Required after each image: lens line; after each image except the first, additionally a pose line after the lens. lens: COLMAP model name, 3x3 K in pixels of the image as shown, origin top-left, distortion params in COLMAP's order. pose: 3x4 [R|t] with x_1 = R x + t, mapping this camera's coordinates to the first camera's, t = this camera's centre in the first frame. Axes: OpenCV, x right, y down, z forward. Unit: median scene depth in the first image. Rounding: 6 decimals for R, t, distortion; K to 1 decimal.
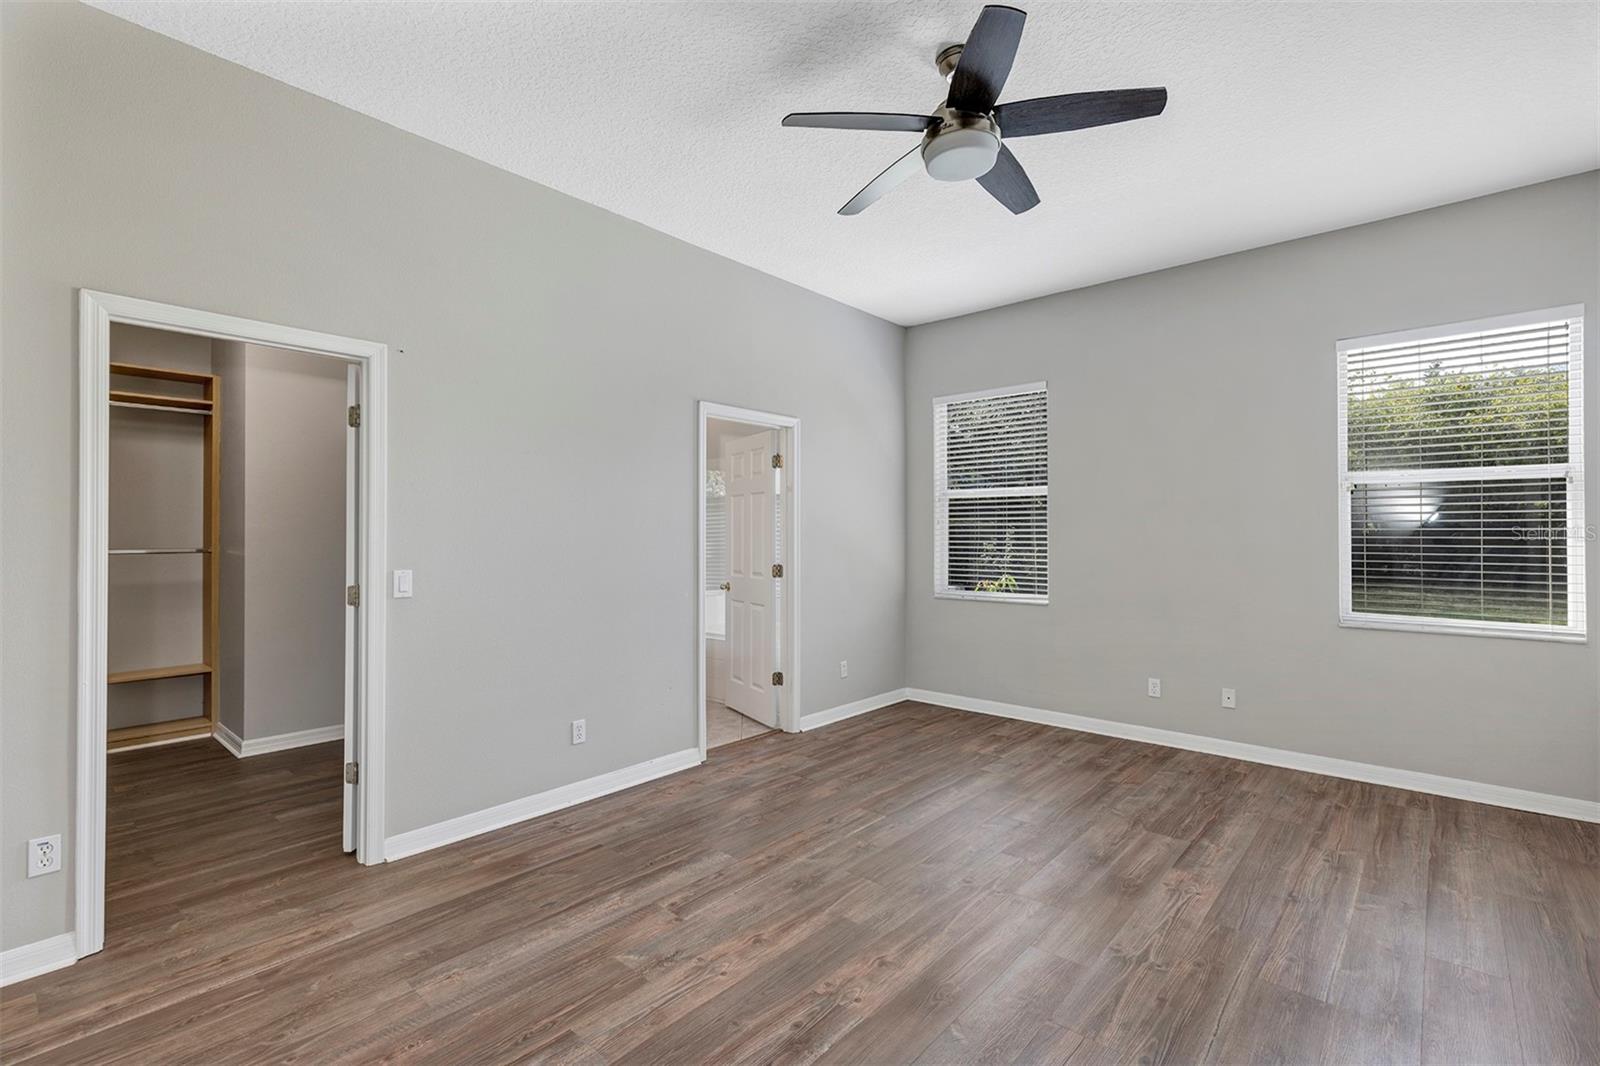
lens RADIAL K [[713.1, 0, 800.0], [0, 713.1, 533.0], [0, 0, 1]] dist [0.008861, 0.000025]
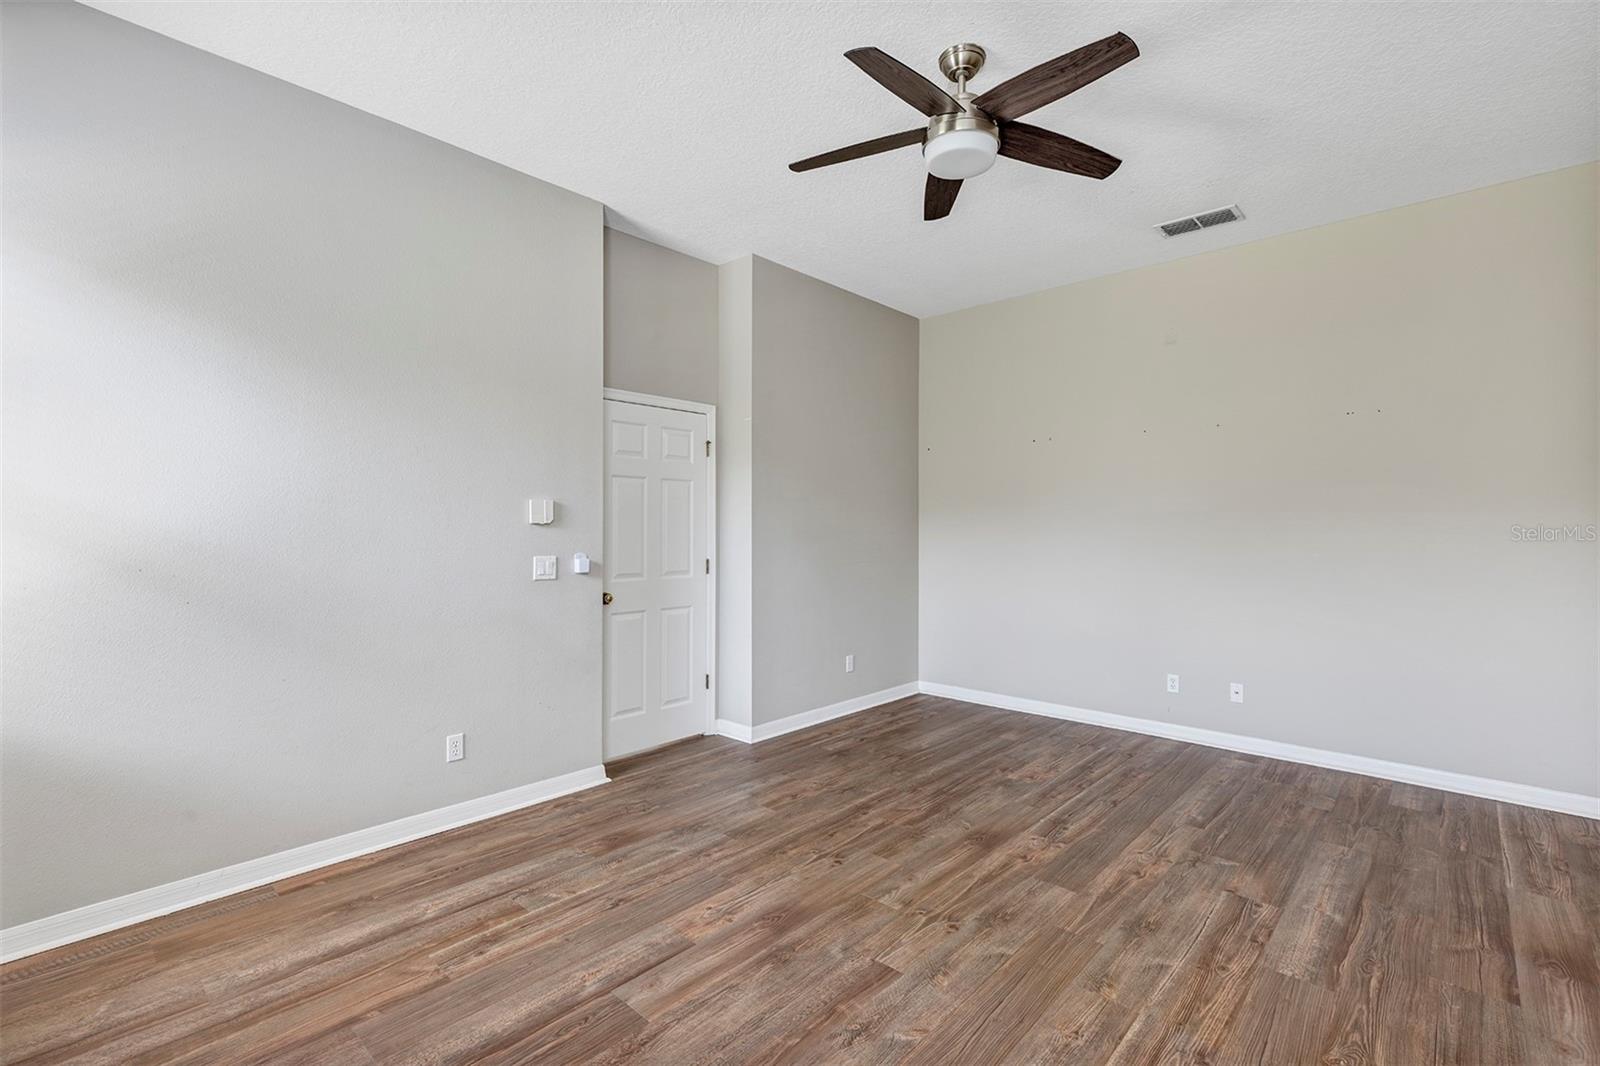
lens RADIAL K [[724.4, 0, 782.3], [0, 724.4, 528.6], [0, 0, 1]] dist [0.009113, -0.000041]
pose [[-0.999319, -0.000553, 0.036885, 0.366687], [-0.000691, 0.999993, -0.003707, 0.004525], [-0.036883, -0.003730, -0.999313, 1.692665]]
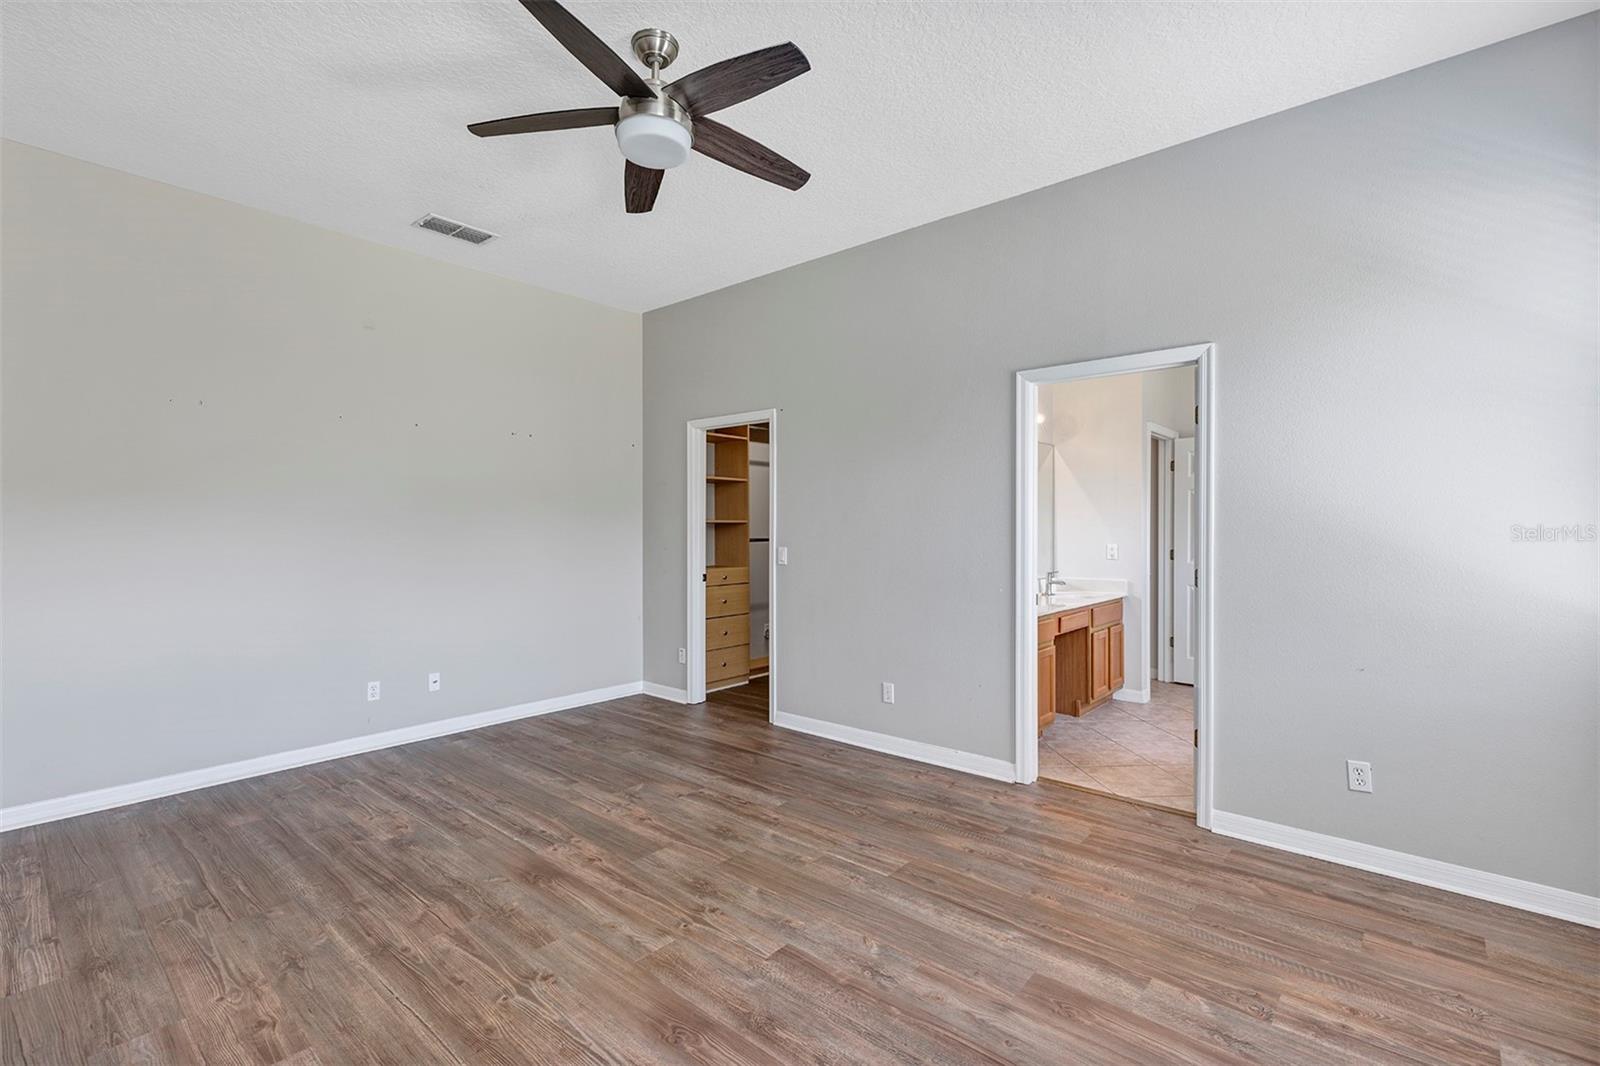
lens RADIAL K [[726.7, 0, 800.2], [0, 726.7, 527.6], [0, 0, 1]] dist [0.008293, 0.000206]
pose [[0.012048, 0.003211, -0.999922, 1.031025], [0.006260, 0.999975, 0.003287, 0.001574], [0.999908, -0.006299, 0.012028, 0.983465]]
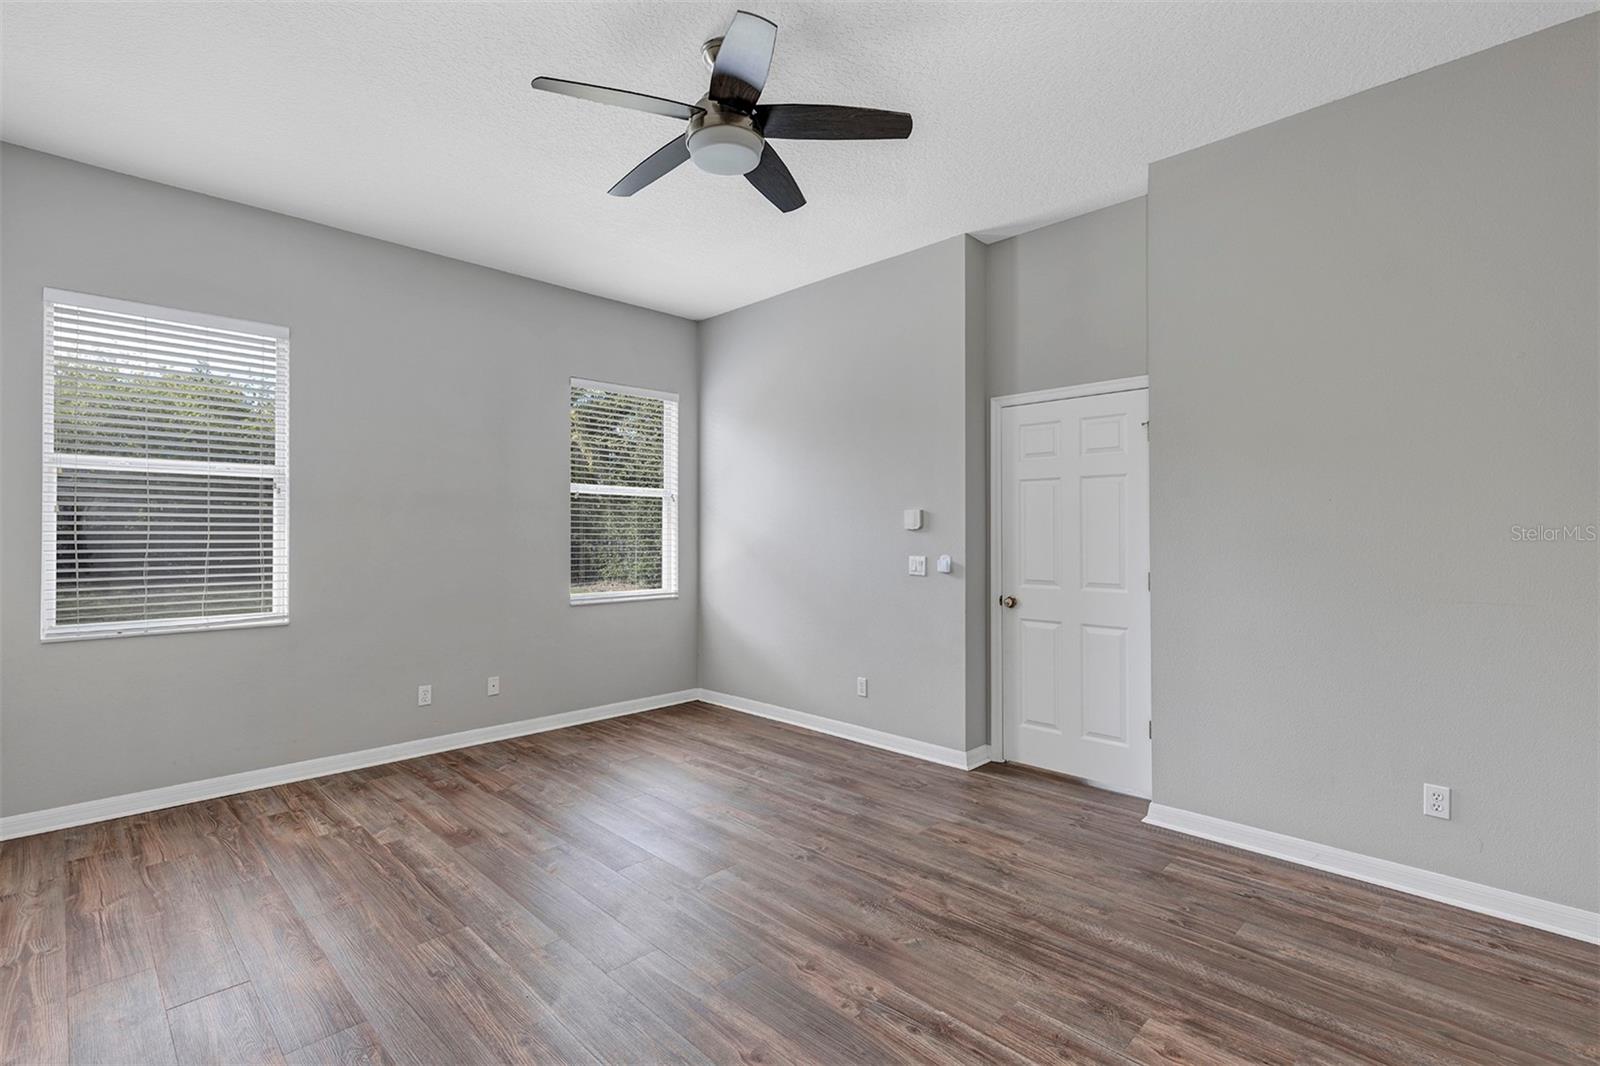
lens RADIAL K [[729.3, 0, 788.0], [0, 729.3, 528.9], [0, 0, 1]] dist [0.007104, -0.000061]
pose [[0.069486, 0.007721, 0.997553, -0.645372], [-0.005668, 0.999957, -0.007345, 0.004446], [-0.997567, -0.005144, 0.069526, 0.695710]]
